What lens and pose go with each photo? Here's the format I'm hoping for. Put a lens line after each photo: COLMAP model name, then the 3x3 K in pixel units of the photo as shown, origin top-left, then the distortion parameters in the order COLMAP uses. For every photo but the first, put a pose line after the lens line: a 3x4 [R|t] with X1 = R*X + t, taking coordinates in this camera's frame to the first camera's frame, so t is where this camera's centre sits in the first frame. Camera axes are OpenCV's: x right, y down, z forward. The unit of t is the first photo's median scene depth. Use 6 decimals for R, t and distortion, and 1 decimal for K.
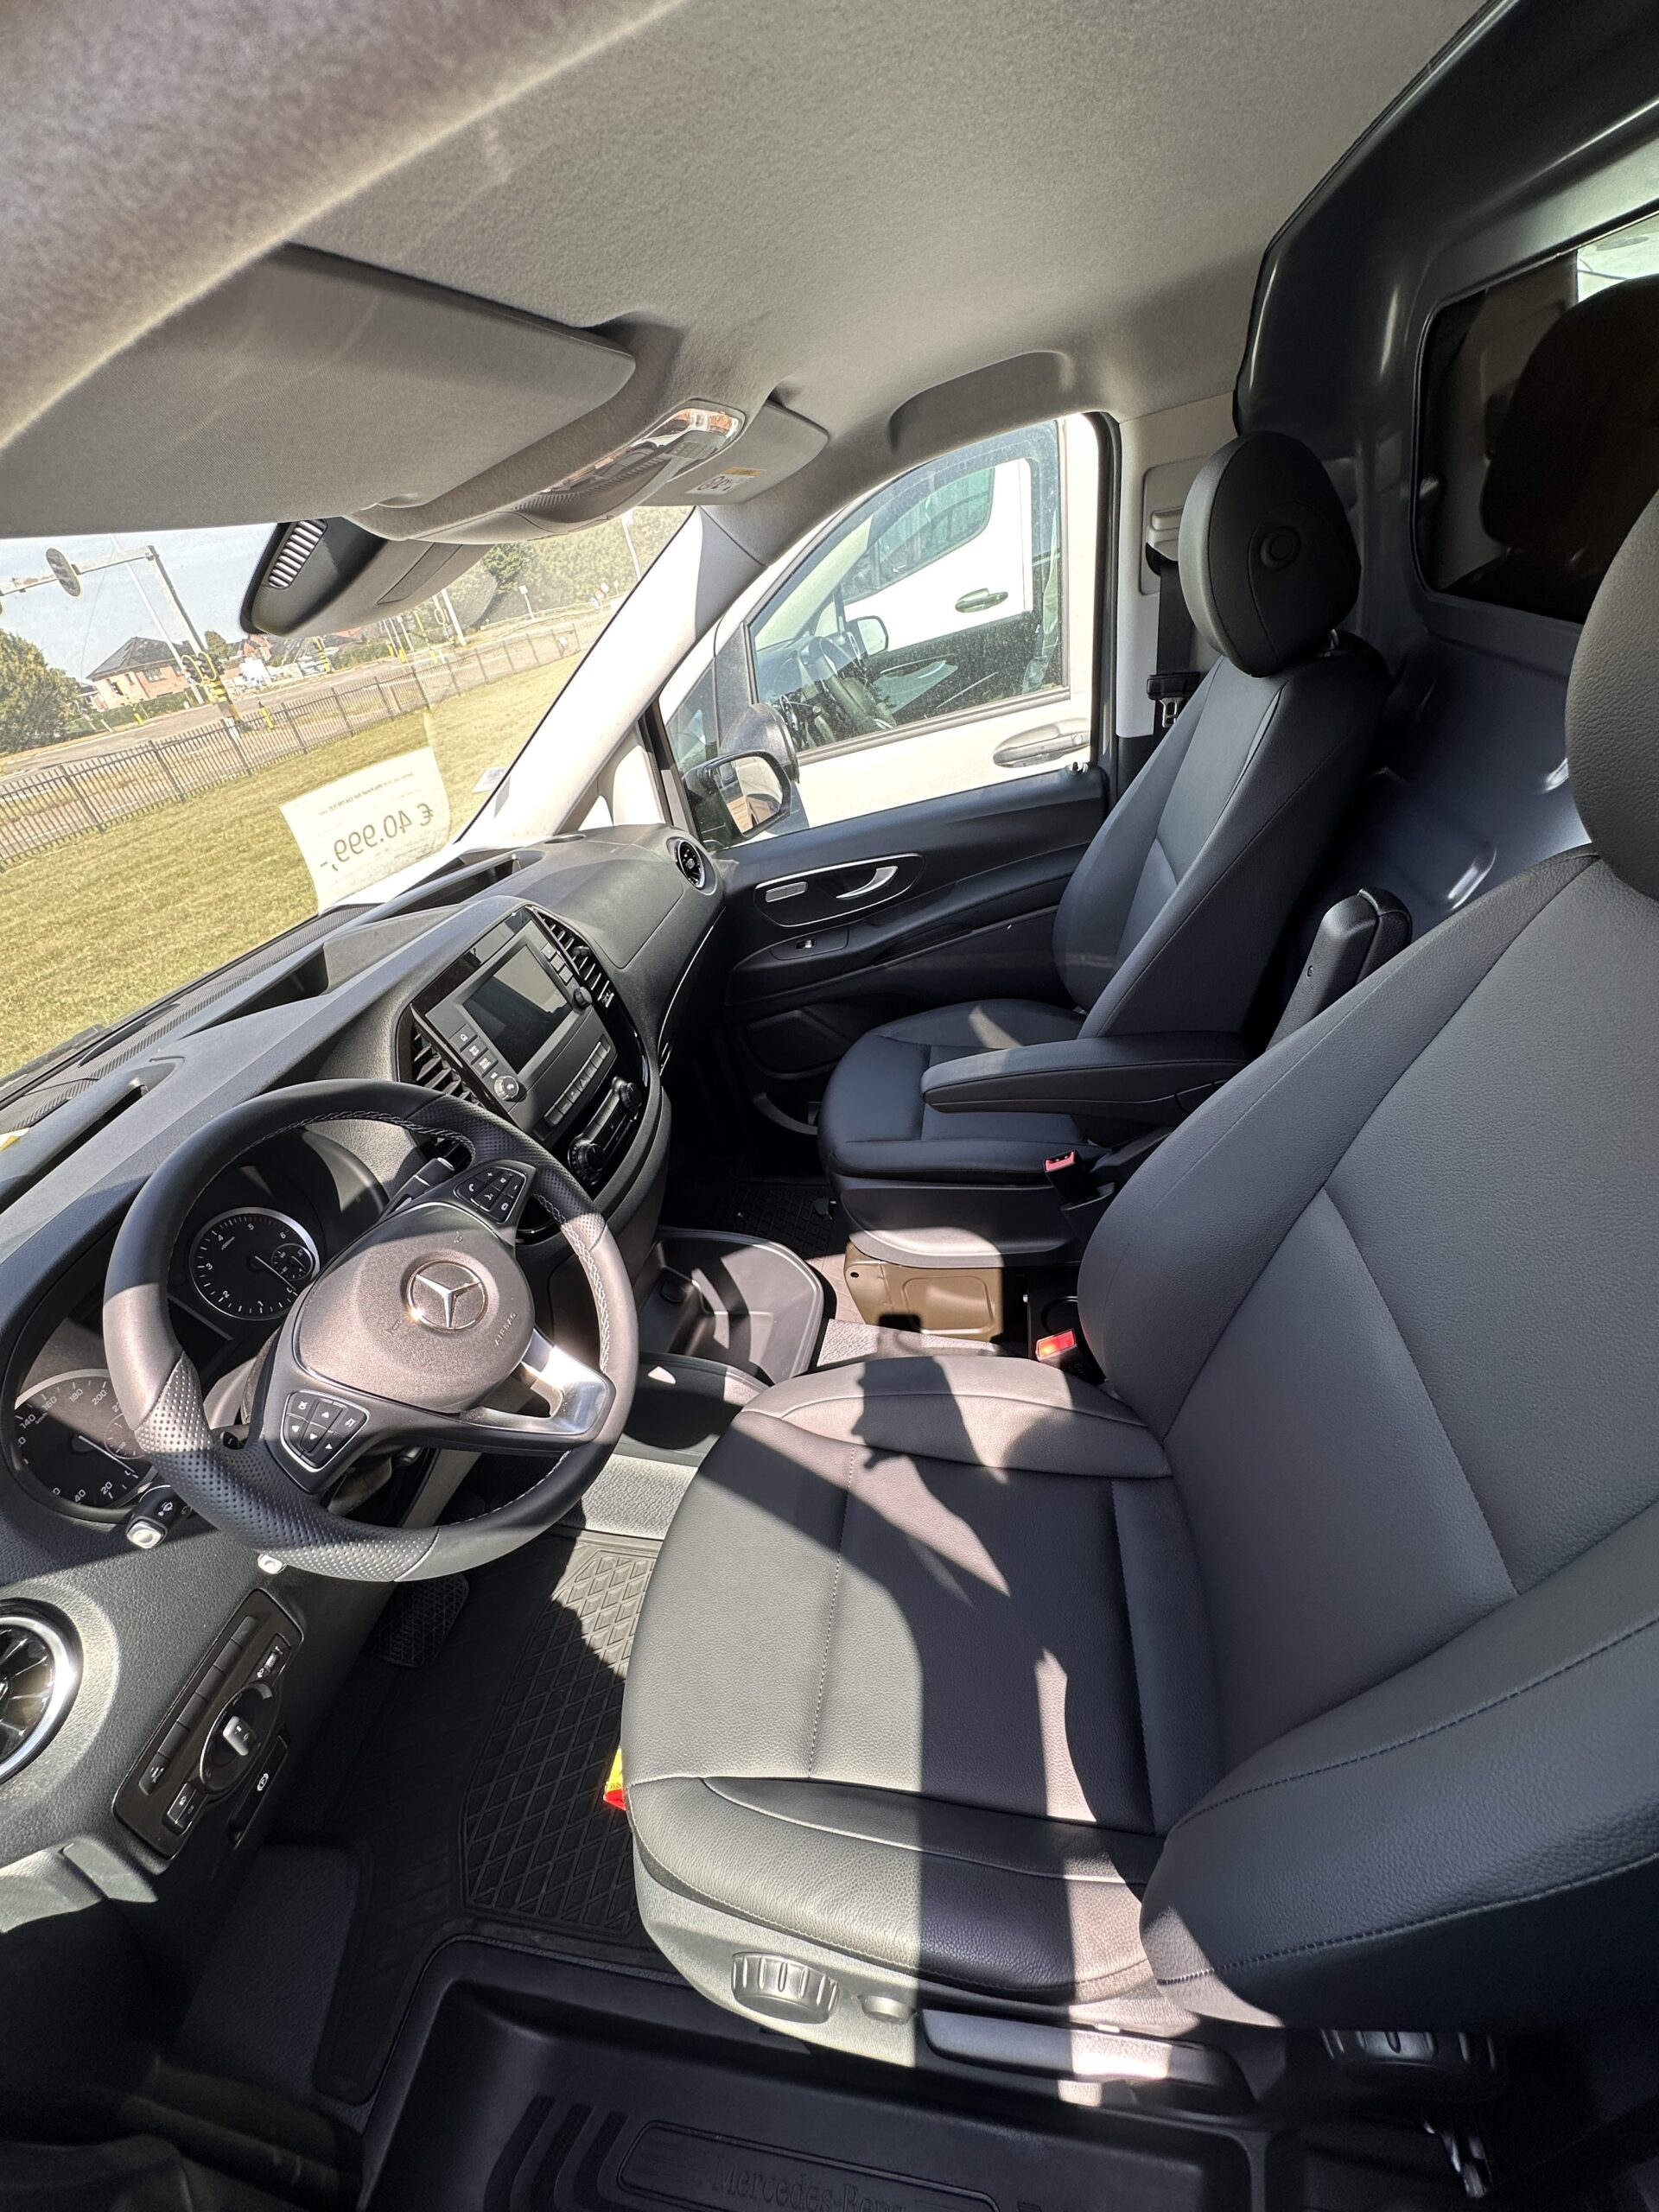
lens RADIAL K [[872.9, 0, 826.8], [0, 872.9, 1121.5], [0, 0, 1]] dist [-0.000337, -0.000073]
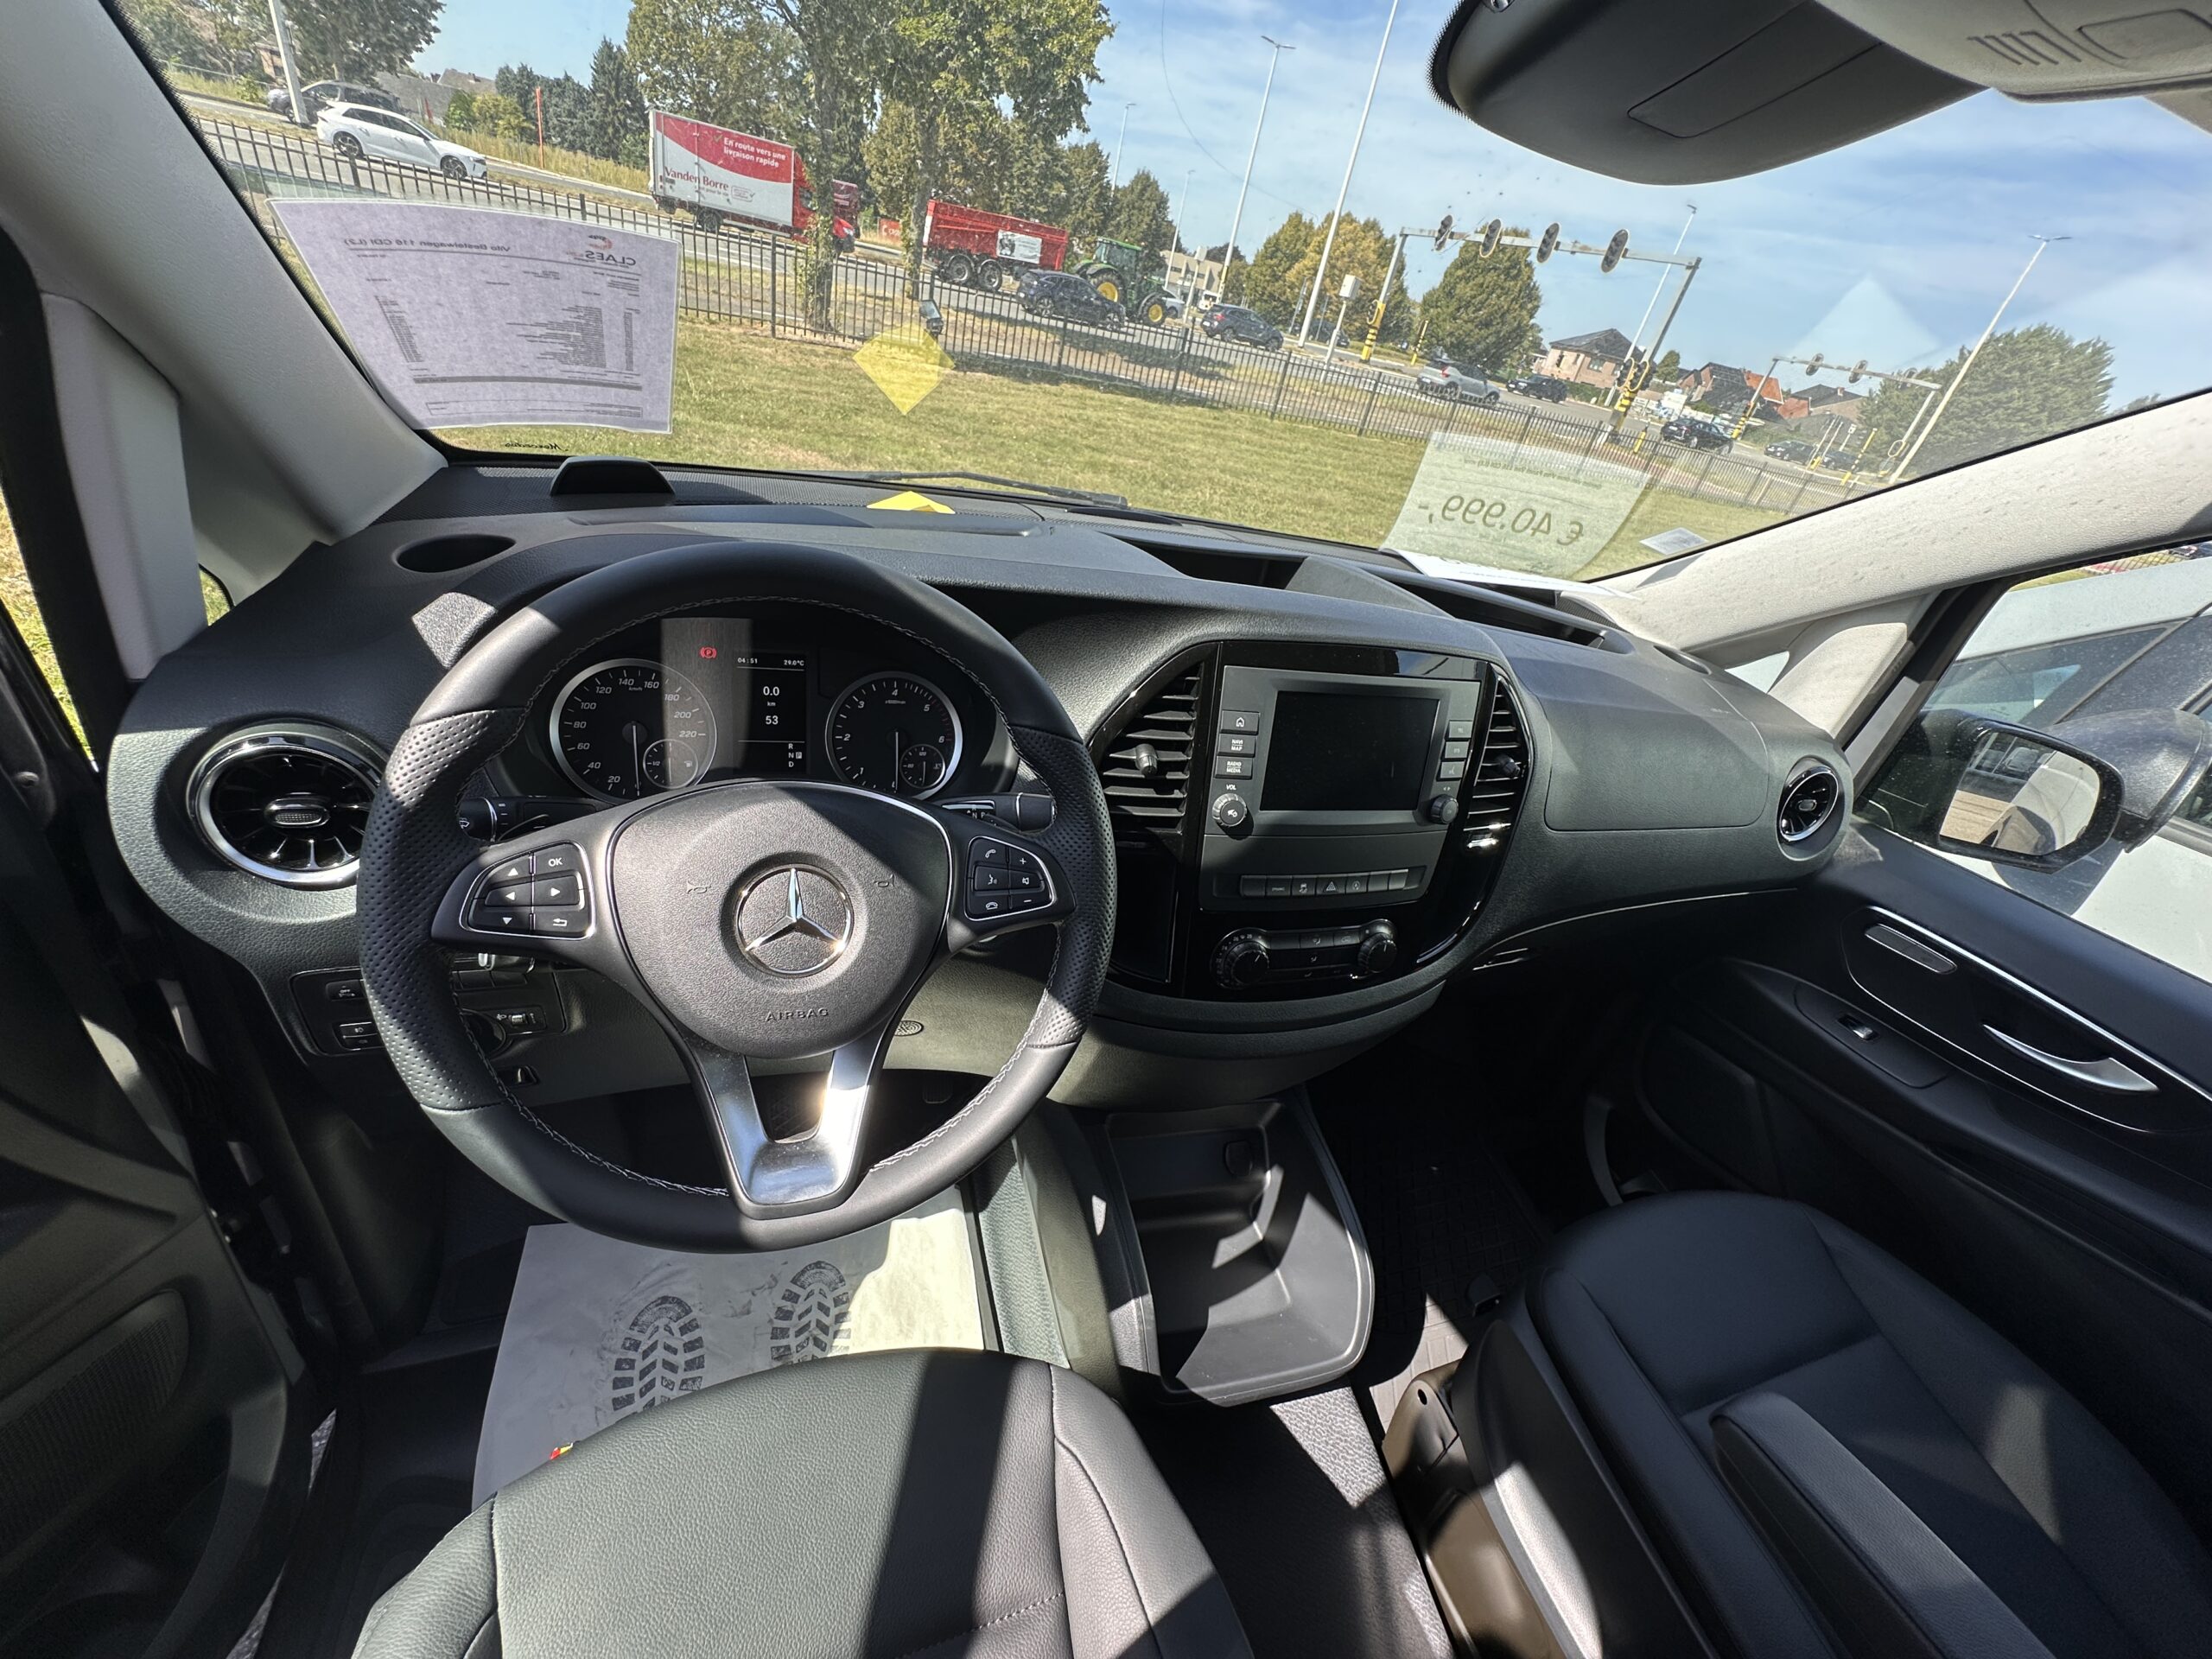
lens RADIAL K [[888.5, 0, 1102.7], [0, 888.5, 827.4], [0, 0, 1]] dist [-0.023280, 0.008583]
pose [[0.414902, 0.702867, -0.577784, 0.016145], [-0.717569, 0.643206, 0.267171, -0.113024], [0.559420, 0.303750, 0.771223, 0.288698]]
